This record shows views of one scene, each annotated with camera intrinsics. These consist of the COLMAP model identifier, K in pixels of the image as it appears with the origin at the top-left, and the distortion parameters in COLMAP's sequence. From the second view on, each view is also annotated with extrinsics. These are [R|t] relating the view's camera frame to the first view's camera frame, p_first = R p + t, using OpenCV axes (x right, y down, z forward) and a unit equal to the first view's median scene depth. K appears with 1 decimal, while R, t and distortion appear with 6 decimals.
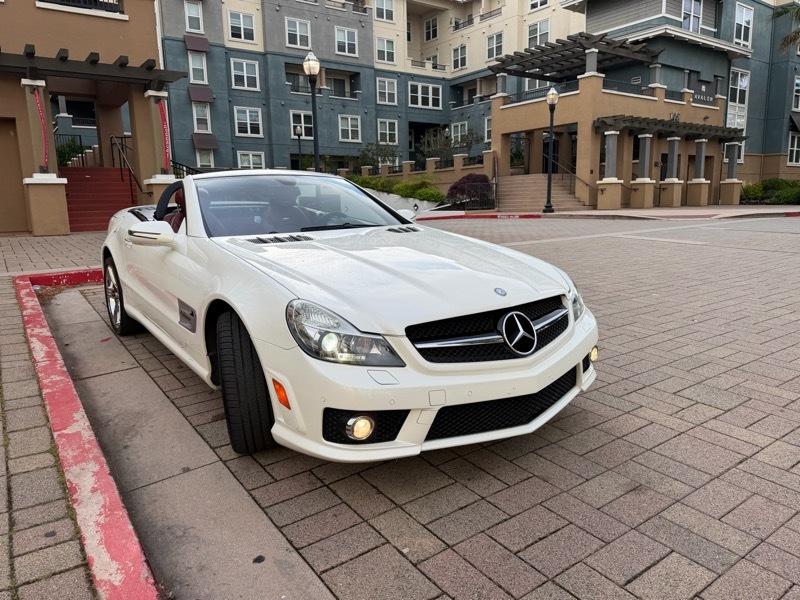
lens RADIAL K [[557.5, 0, 397.0], [0, 557.5, 298.9], [0, 0, 1]] dist [0.040863, -0.050793]
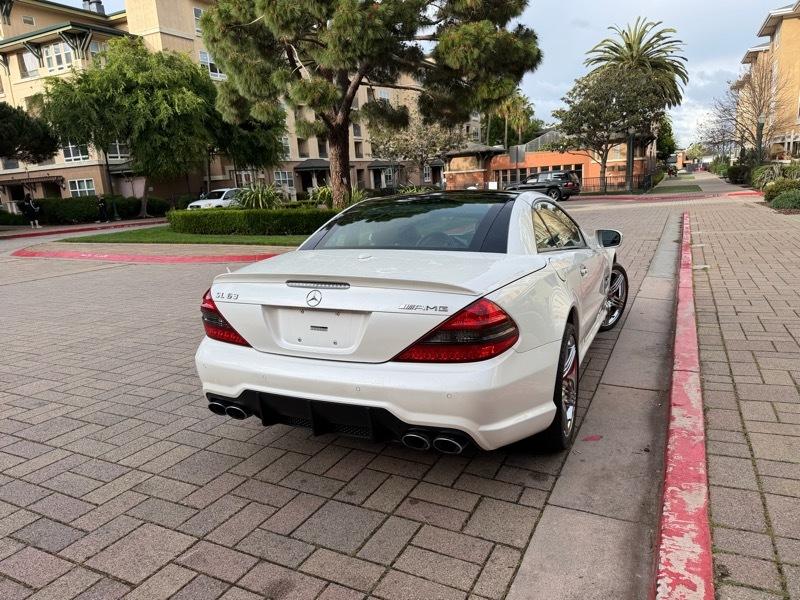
lens RADIAL K [[560.0, 0, 402.5], [0, 560.0, 297.3], [0, 0, 1]] dist [0.049378, -0.055641]
pose [[-0.473193, -0.135469, 0.870481, -0.176132], [0.221953, 0.937899, 0.266615, -0.056890], [-0.852541, 0.319366, -0.413739, 0.256531]]
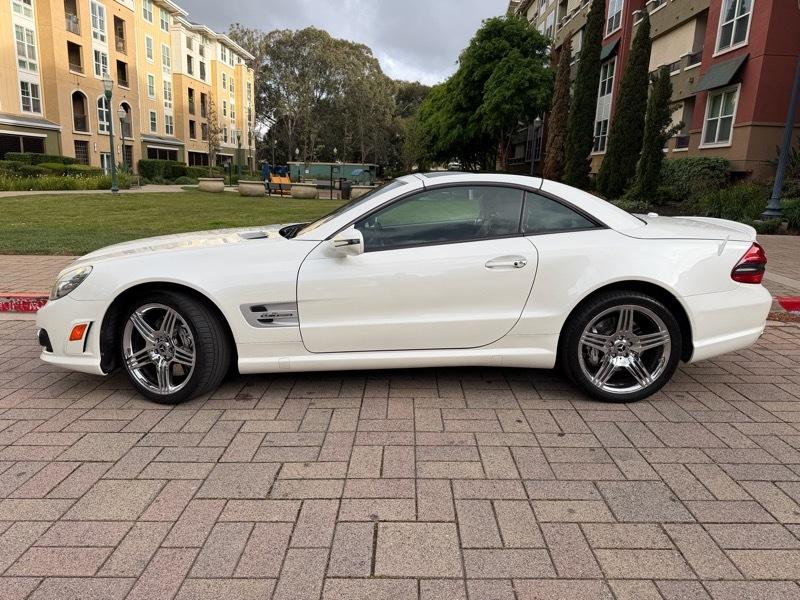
lens RADIAL K [[559.8, 0, 401.4], [0, 559.8, 299.7], [0, 0, 1]] dist [0.033011, -0.037315]
pose [[-0.591552, 0.172848, -0.787521, 0.093854], [-0.167616, 0.929046, 0.329817, -0.055256], [0.788651, 0.327105, -0.520607, 0.249541]]
